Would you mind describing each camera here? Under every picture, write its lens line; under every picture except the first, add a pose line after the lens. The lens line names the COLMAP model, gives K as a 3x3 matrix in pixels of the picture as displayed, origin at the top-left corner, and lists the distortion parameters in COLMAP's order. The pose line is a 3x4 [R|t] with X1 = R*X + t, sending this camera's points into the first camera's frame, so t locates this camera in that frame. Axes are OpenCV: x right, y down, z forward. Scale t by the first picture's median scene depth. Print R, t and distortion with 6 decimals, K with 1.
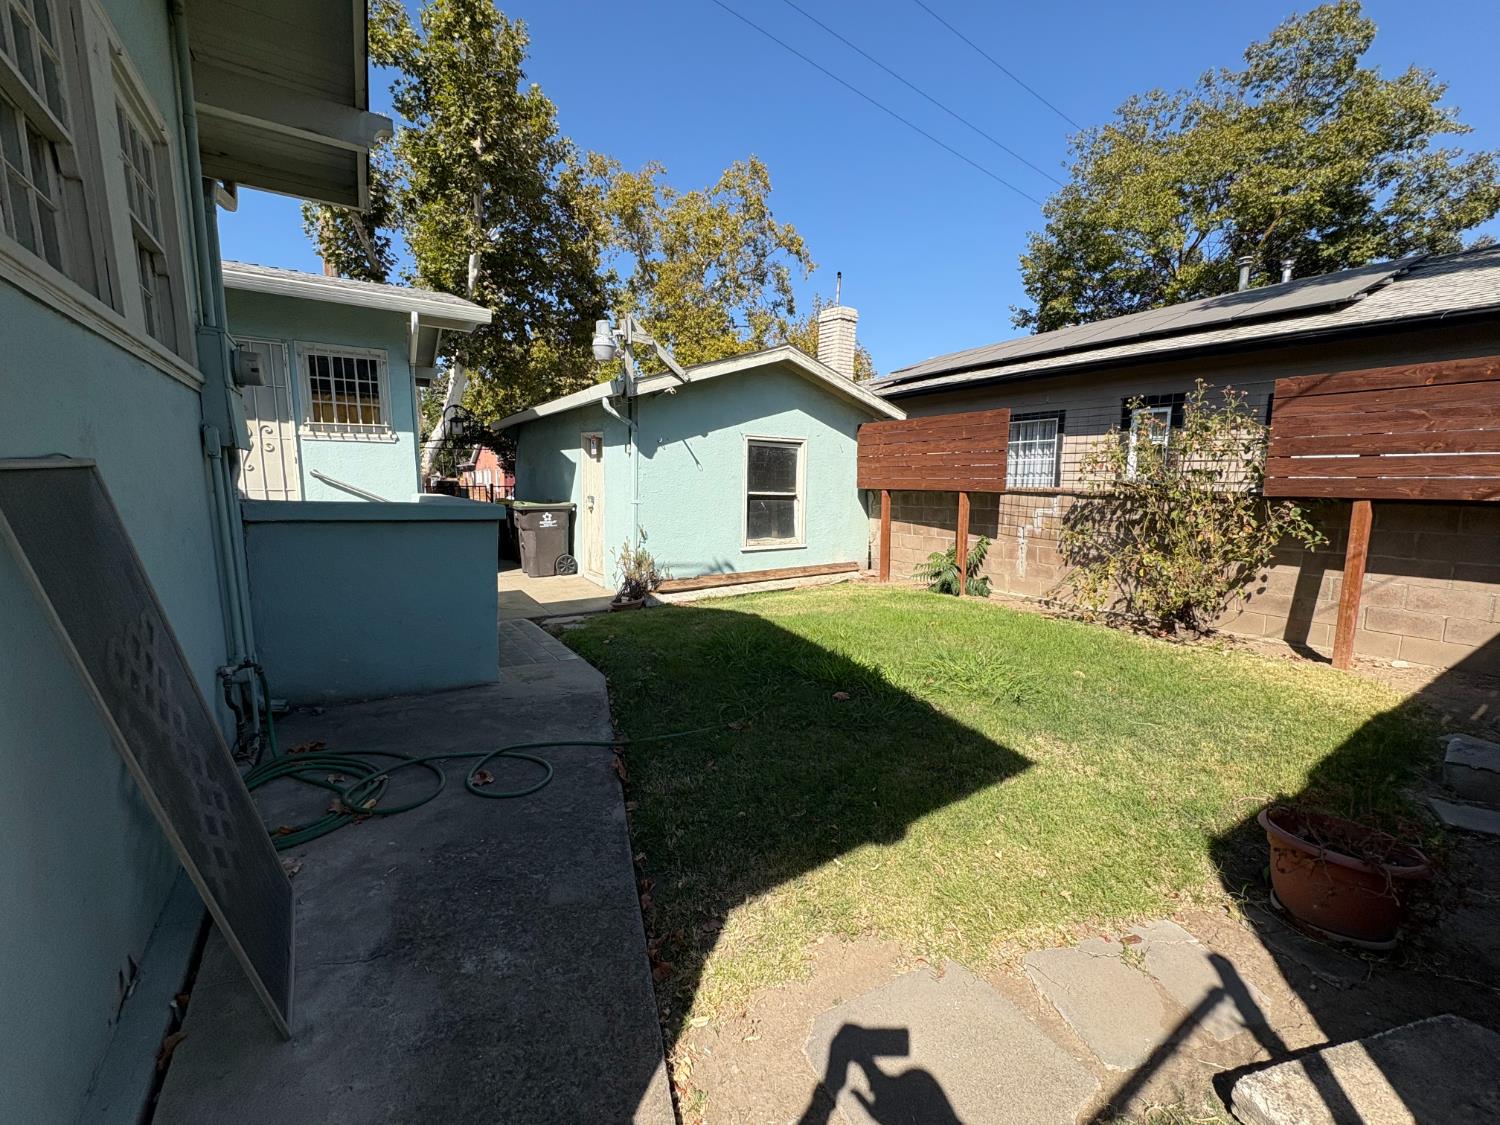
lens RADIAL K [[598.9, 0, 747.4], [0, 598.9, 565.0], [0, 0, 1]] dist [-0.001937, 0.000212]
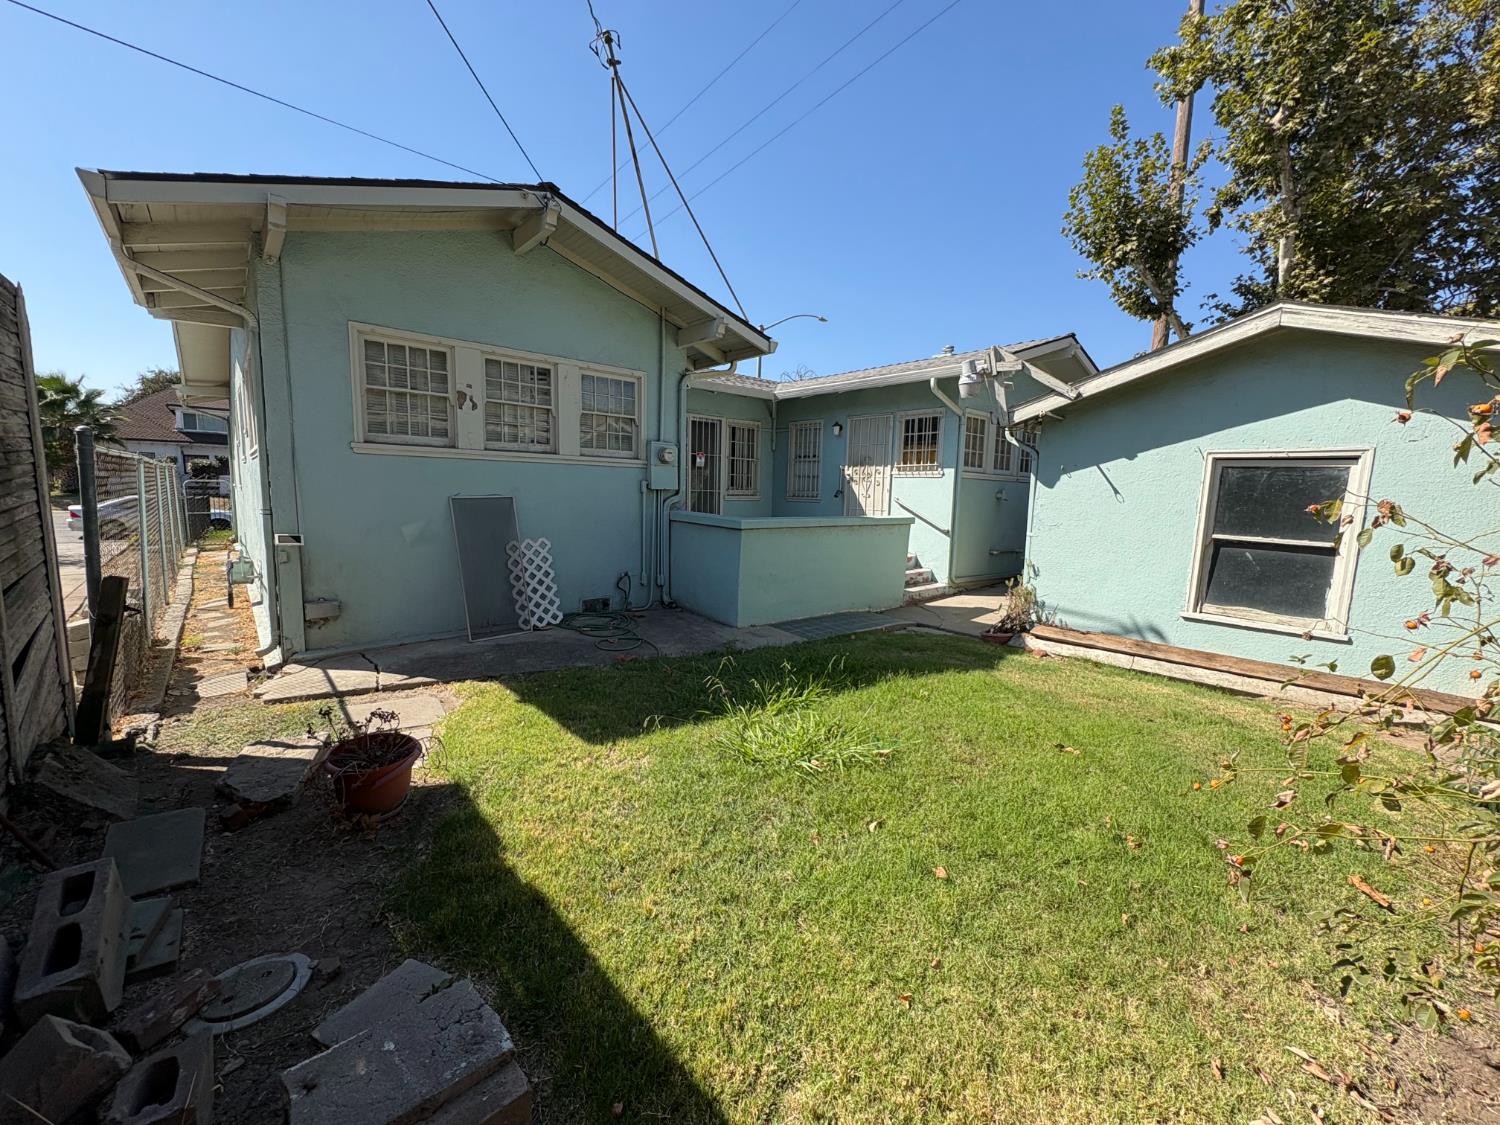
lens RADIAL K [[598.9, 0, 747.9], [0, 598.9, 564.6], [0, 0, 1]] dist [-0.001937, 0.000212]
pose [[0.140746, 0.118510, -0.982927, 0.663950], [-0.159174, 0.982603, 0.095679, -0.076886], [0.977167, 0.142990, 0.157161, 0.421029]]
